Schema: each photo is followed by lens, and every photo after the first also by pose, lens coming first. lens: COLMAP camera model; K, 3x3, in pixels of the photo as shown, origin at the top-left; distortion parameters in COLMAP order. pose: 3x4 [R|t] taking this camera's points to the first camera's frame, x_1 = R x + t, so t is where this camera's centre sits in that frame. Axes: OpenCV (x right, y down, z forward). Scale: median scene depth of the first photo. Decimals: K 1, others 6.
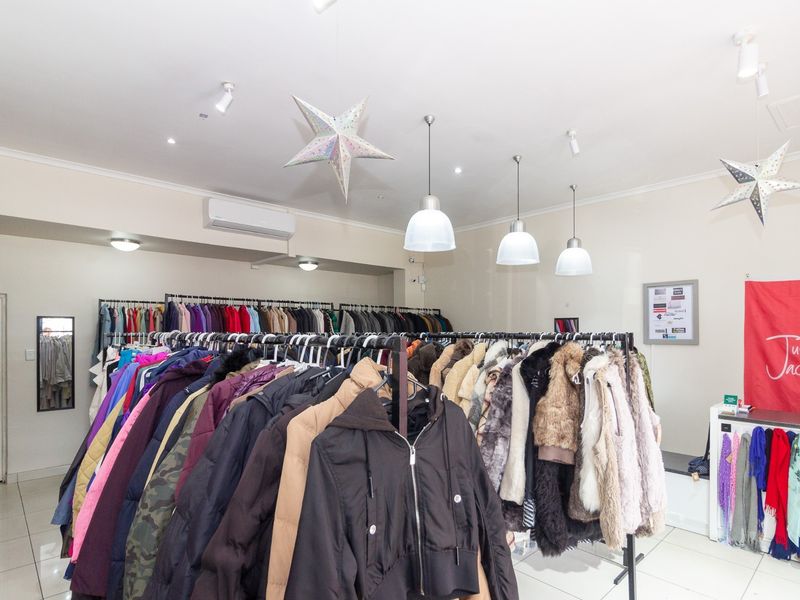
lens RADIAL K [[445.9, 0, 415.2], [0, 445.9, 334.5], [0, 0, 1]] dist [-0.003072, -0.000150]
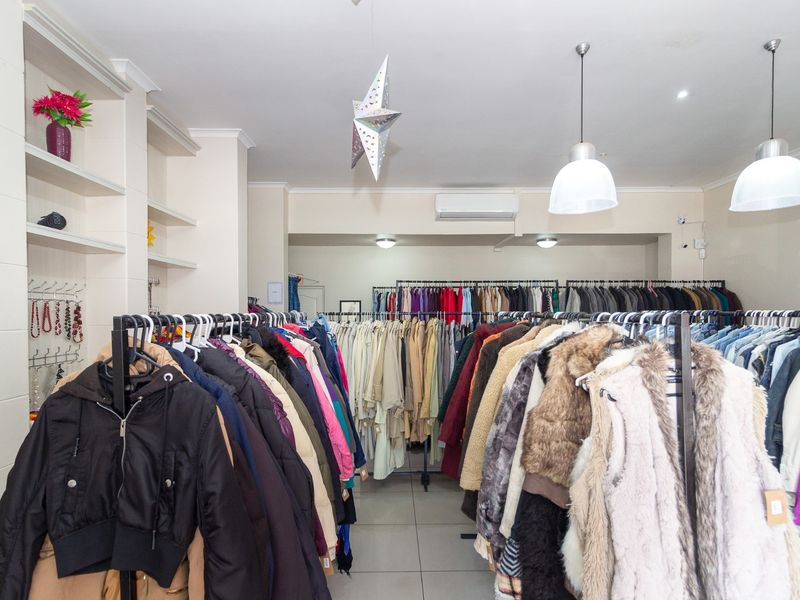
lens RADIAL K [[426.2, 0, 401.8], [0, 426.2, 320.8], [0, 0, 1]] dist [-0.003282, 0.000257]
pose [[0.728536, 0.012191, -0.684899, 0.216042], [-0.000274, 0.999847, 0.017506, -0.000462], [0.685008, -0.012566, 0.728427, 0.133253]]
